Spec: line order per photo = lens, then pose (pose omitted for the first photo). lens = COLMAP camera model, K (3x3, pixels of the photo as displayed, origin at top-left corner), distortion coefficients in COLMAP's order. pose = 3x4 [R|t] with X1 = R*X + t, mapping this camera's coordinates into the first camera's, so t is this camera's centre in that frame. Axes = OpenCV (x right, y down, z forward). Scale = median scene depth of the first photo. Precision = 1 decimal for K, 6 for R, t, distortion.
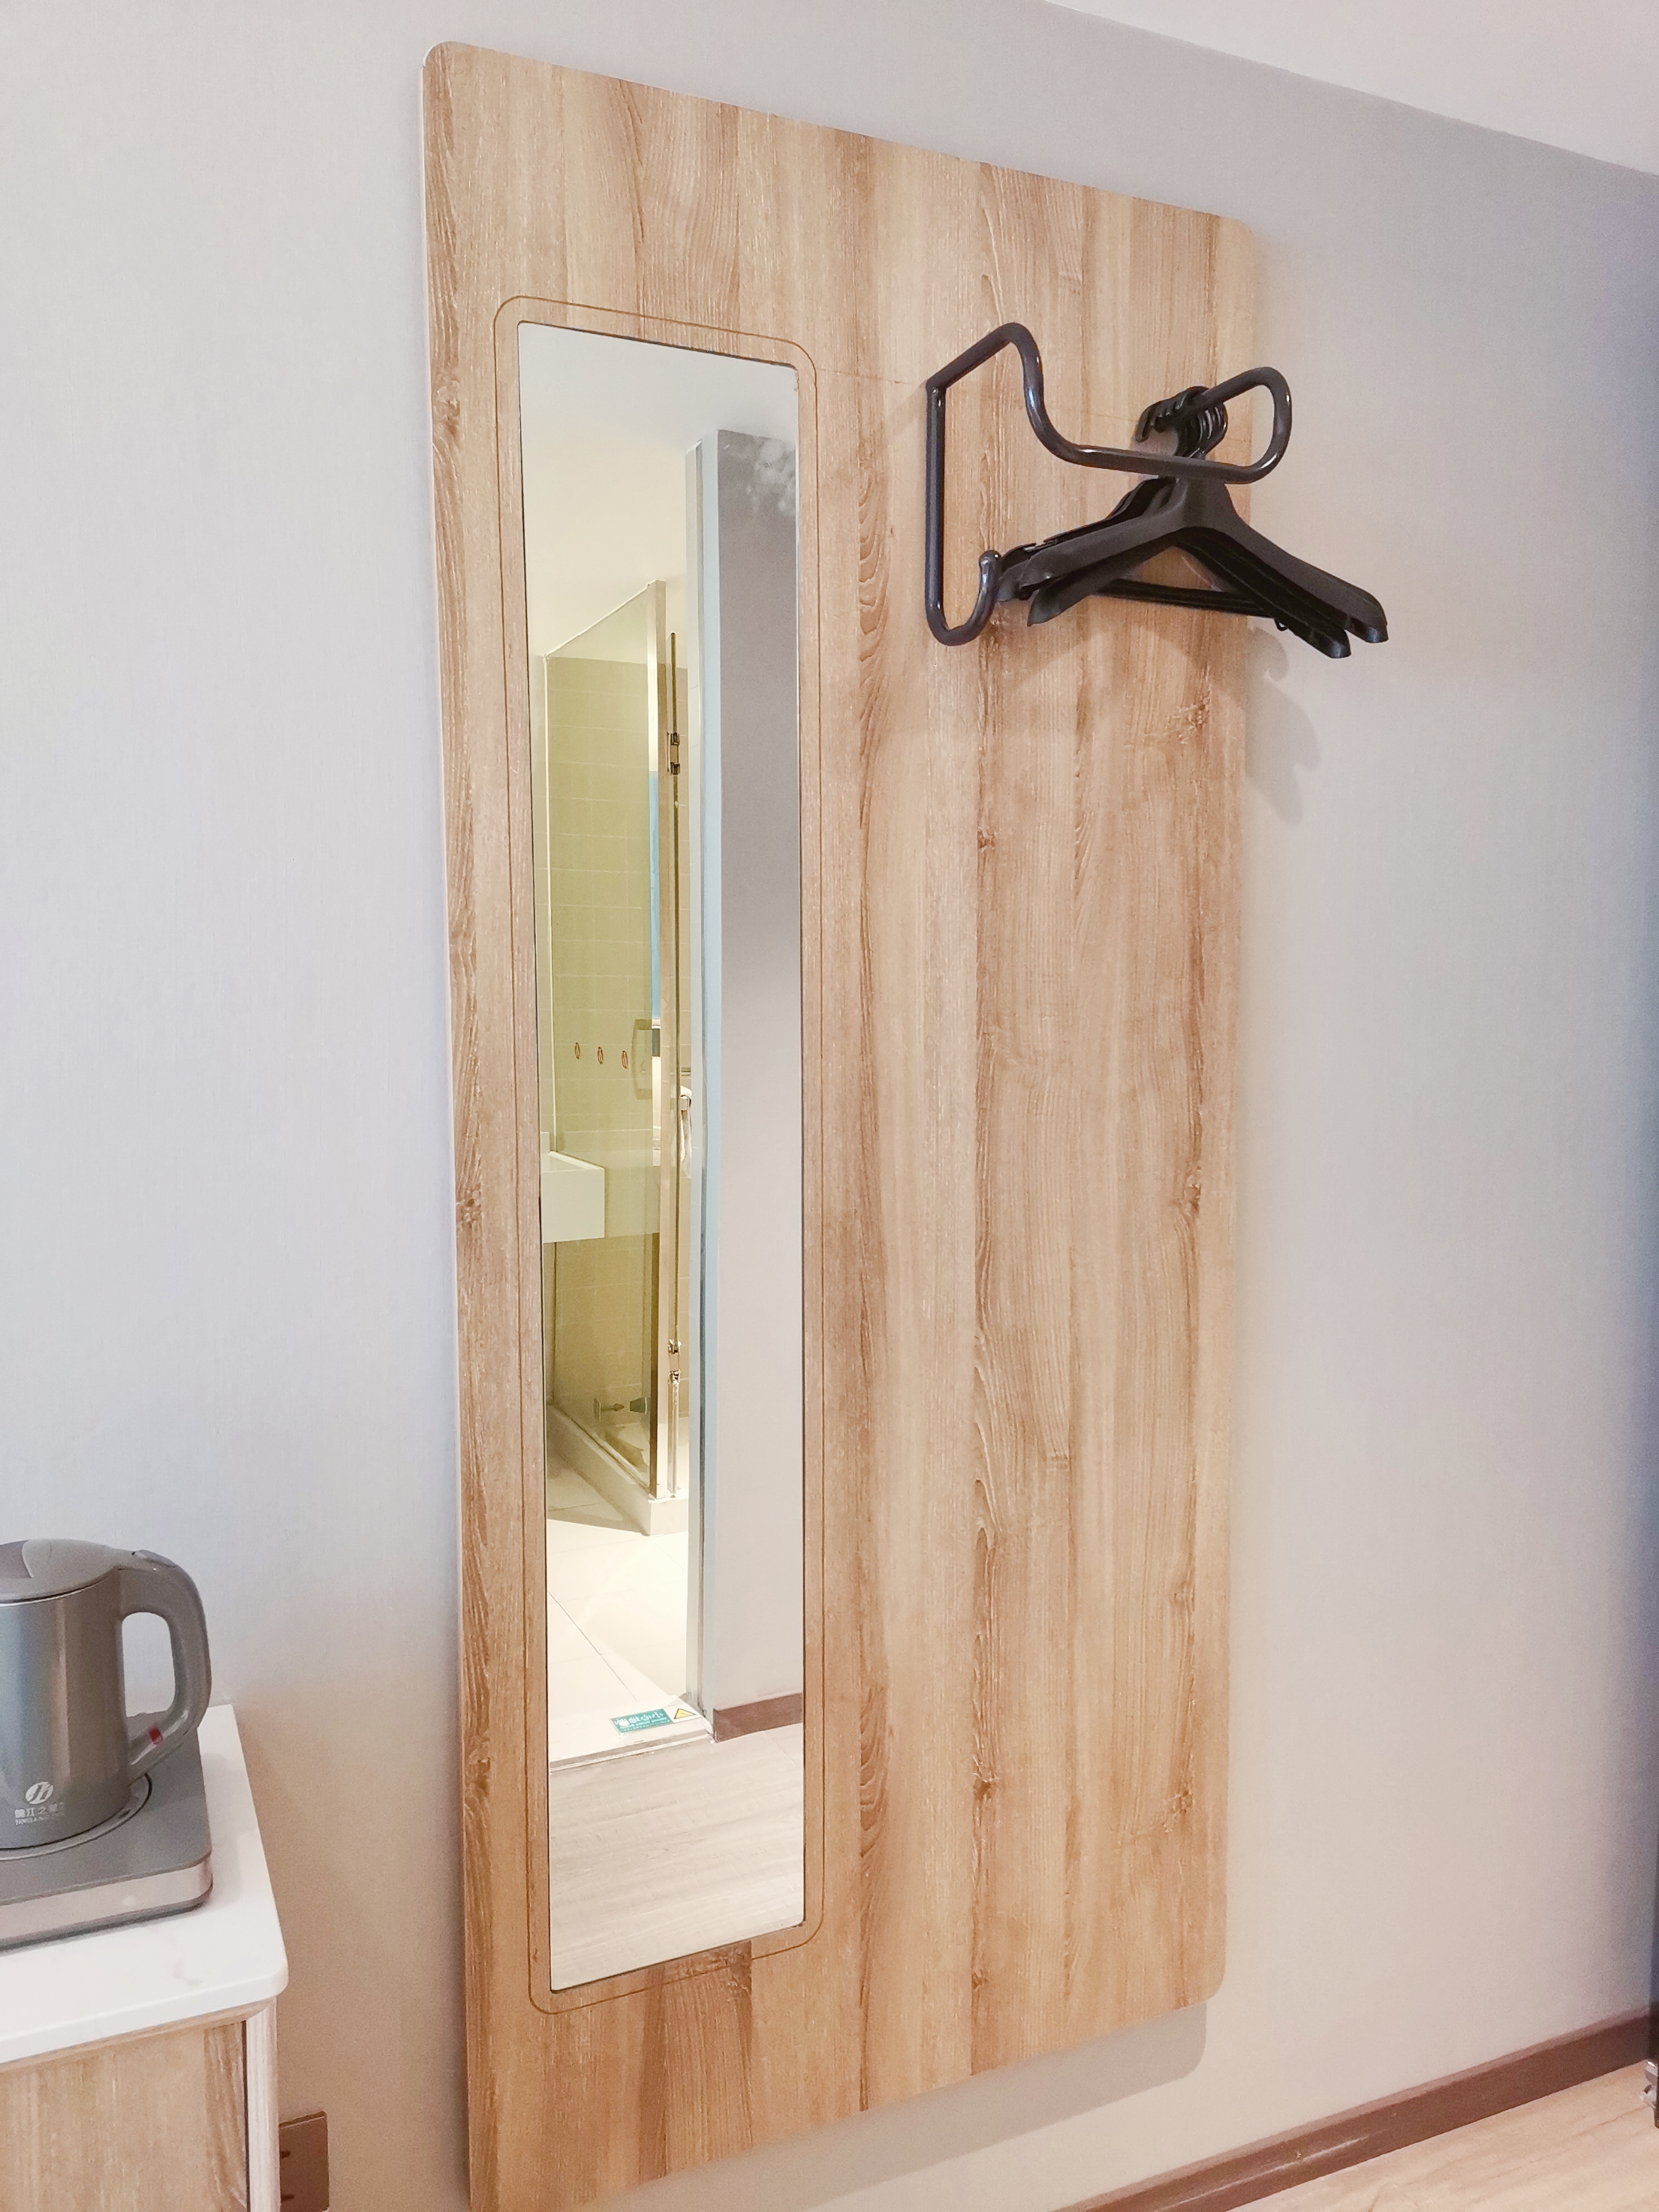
lens RADIAL K [[1629.4, 0, 829.5], [0, 1629.4, 1106.0], [0, 0, 1]] dist [0.094408, -0.096811]
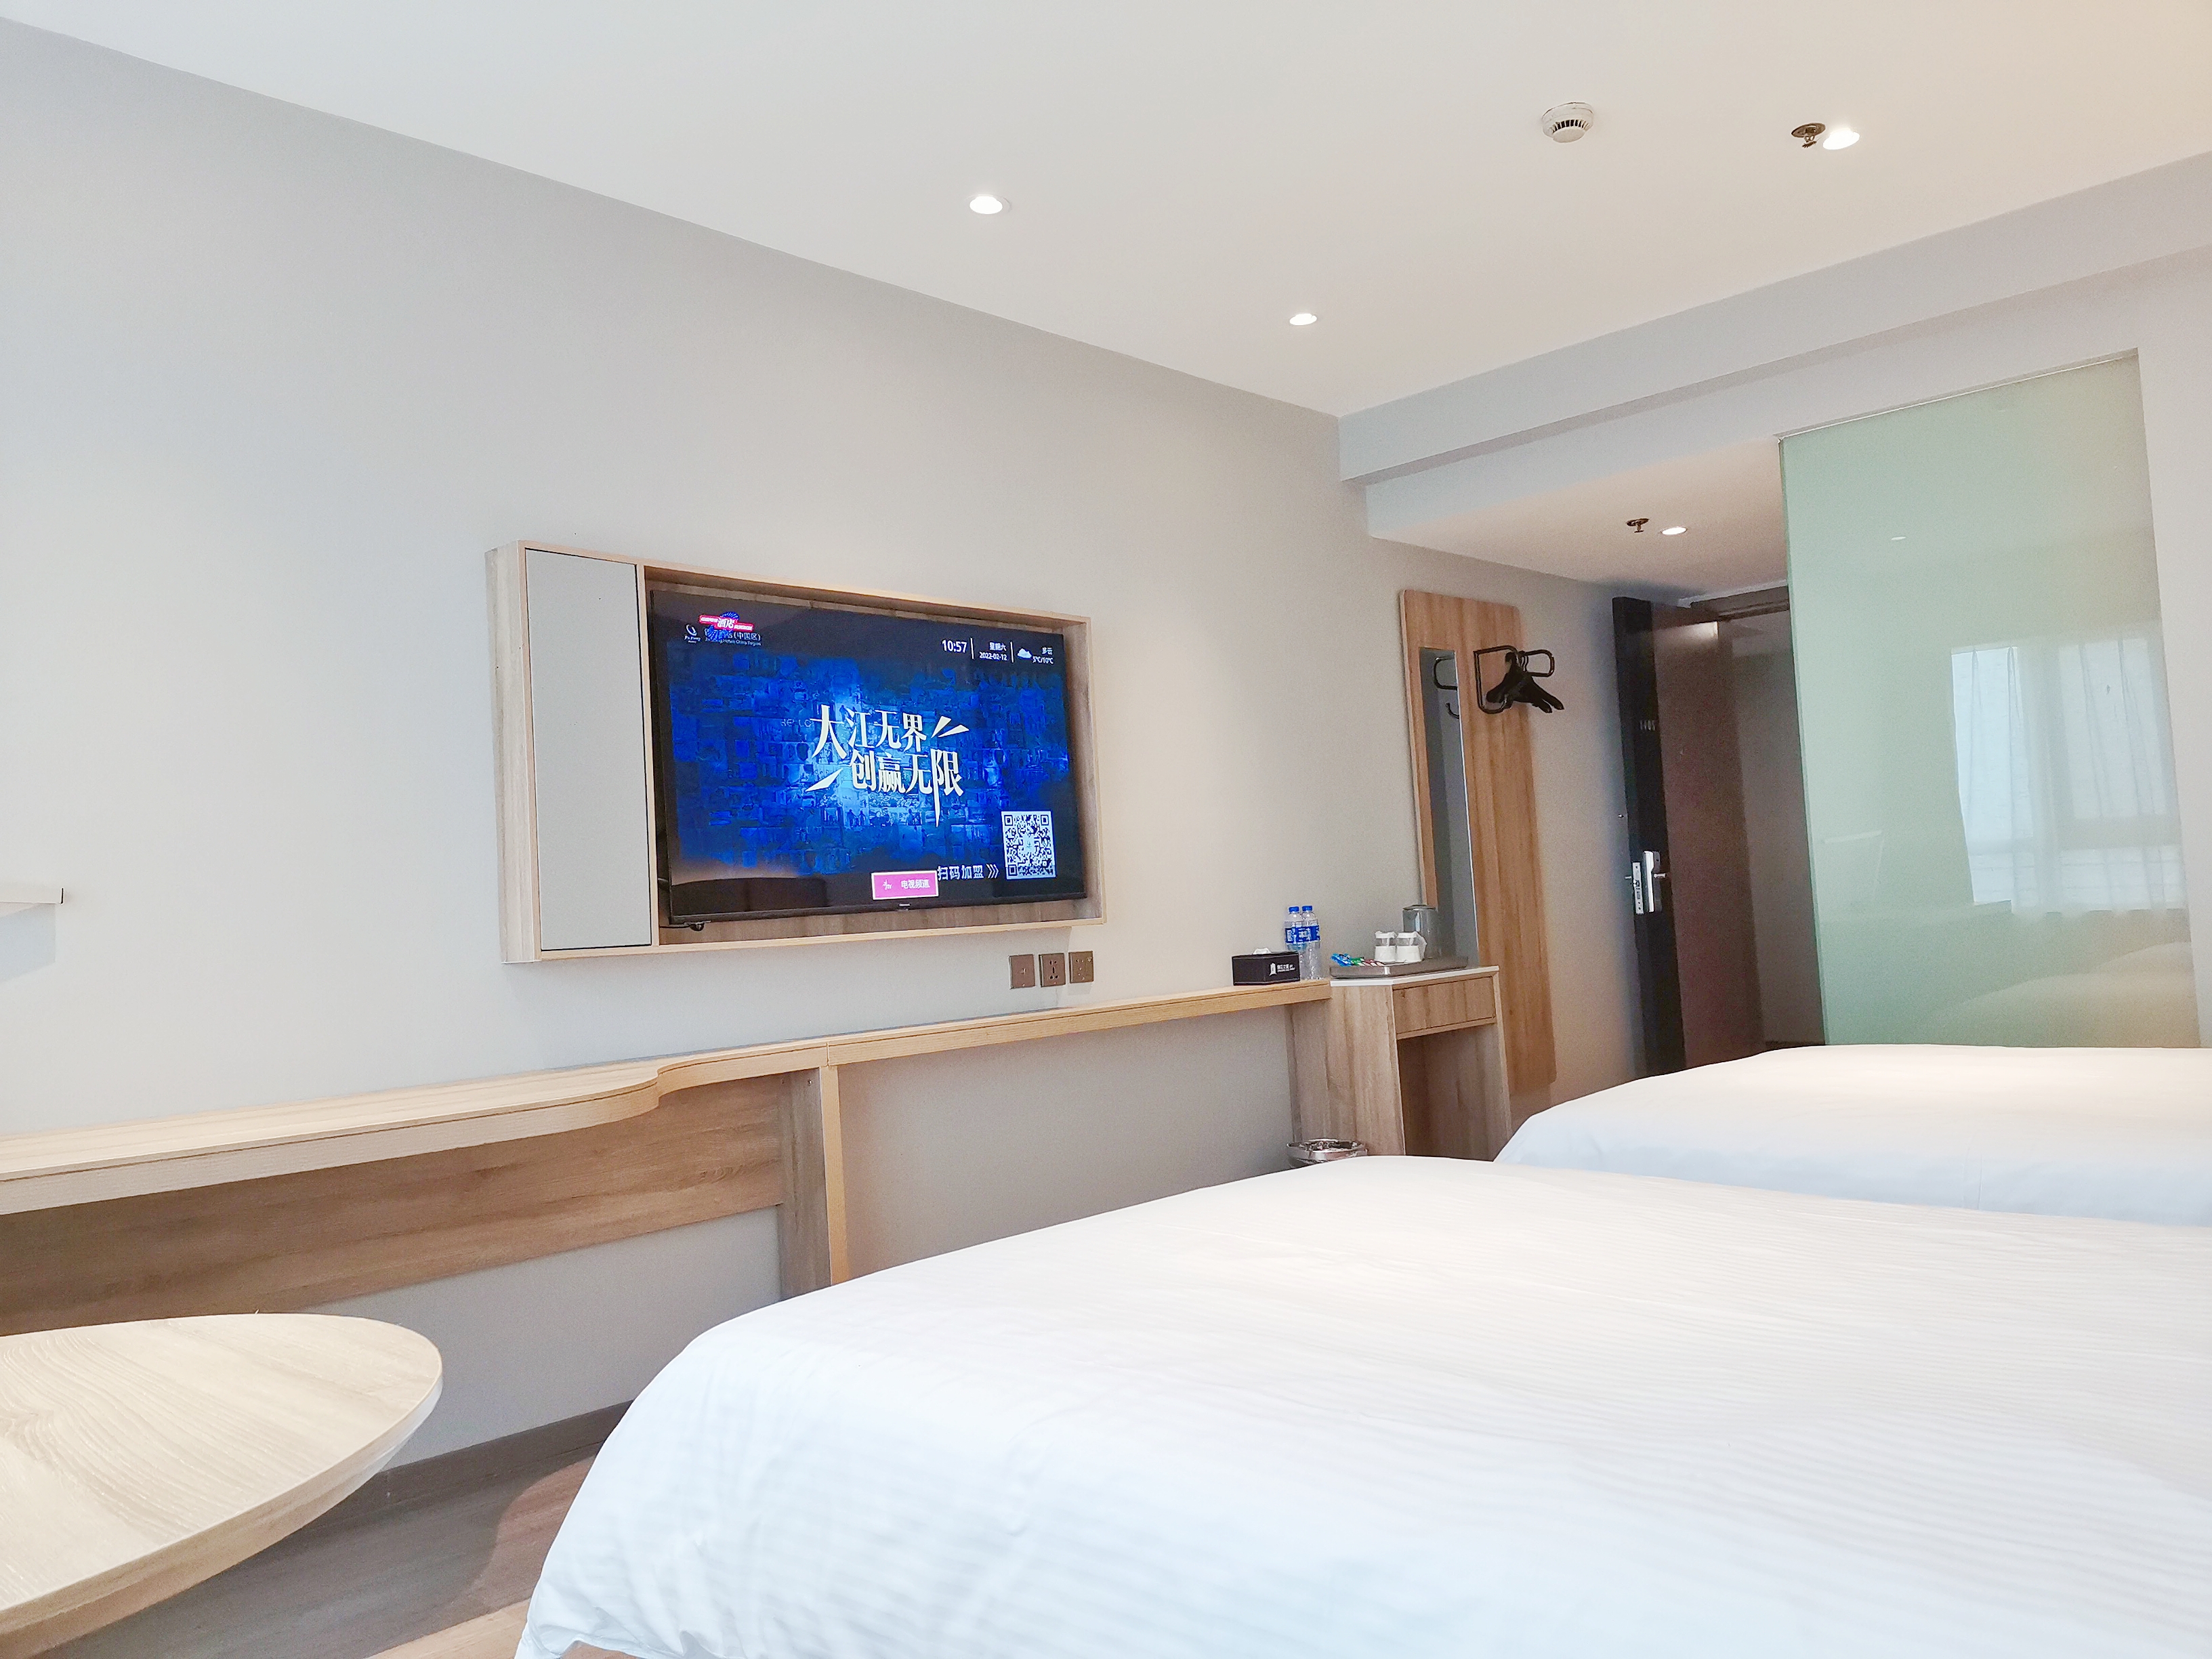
lens RADIAL K [[1629.4, 0, 1106.0], [0, 1629.4, 829.5], [0, 0, 1]] dist [0.094408, -0.096811]
pose [[0.921900, -0.039286, 0.385430, -2.259643], [0.096584, 0.986740, -0.130441, 0.421809], [-0.375195, 0.157480, 0.913471, -2.199720]]
